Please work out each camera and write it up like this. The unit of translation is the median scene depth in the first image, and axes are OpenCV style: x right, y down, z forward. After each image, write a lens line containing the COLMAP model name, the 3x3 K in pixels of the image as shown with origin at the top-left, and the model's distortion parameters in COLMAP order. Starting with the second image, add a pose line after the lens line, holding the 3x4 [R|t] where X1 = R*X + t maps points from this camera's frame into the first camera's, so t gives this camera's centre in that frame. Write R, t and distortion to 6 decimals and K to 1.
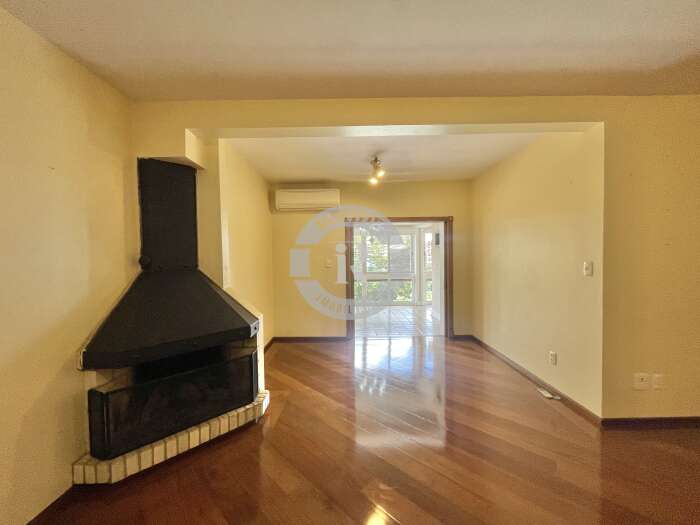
lens RADIAL K [[283.5, 0, 350.2], [0, 283.5, 263.5], [0, 0, 1]] dist [-0.001077, -0.000308]
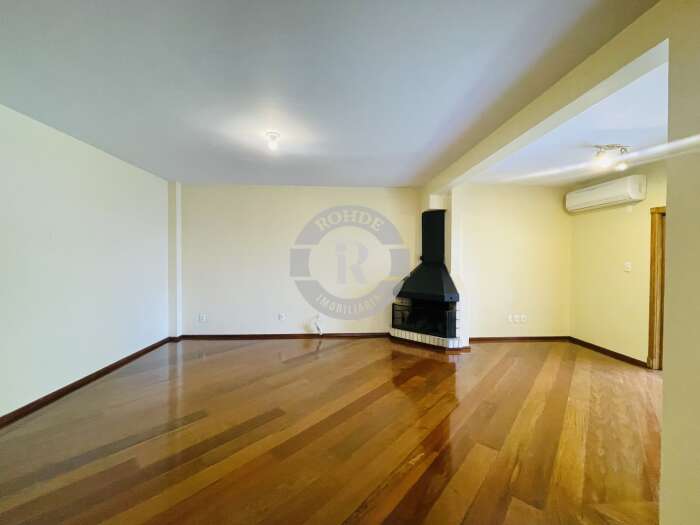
lens RADIAL K [[283.5, 0, 350.2], [0, 283.5, 263.5], [0, 0, 1]] dist [-0.001077, -0.000308]
pose [[0.055917, 0.029072, -0.998012, 1.491584], [-0.031907, 0.999117, 0.027317, -0.013926], [0.997925, 0.030316, 0.056795, 0.302344]]
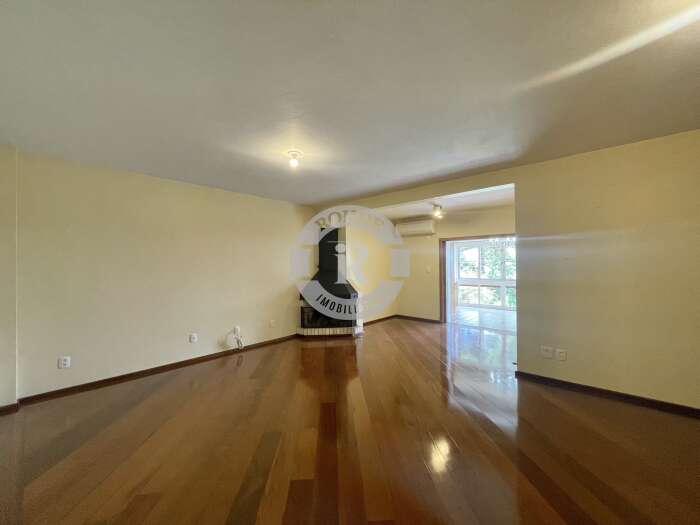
lens RADIAL K [[283.5, 0, 350.2], [0, 283.5, 263.5], [0, 0, 1]] dist [-0.001077, -0.000308]
pose [[0.746069, 0.003677, -0.665858, 1.288764], [-0.019682, 0.999670, -0.016532, -0.000251], [0.665578, 0.025440, 0.745895, -0.821508]]
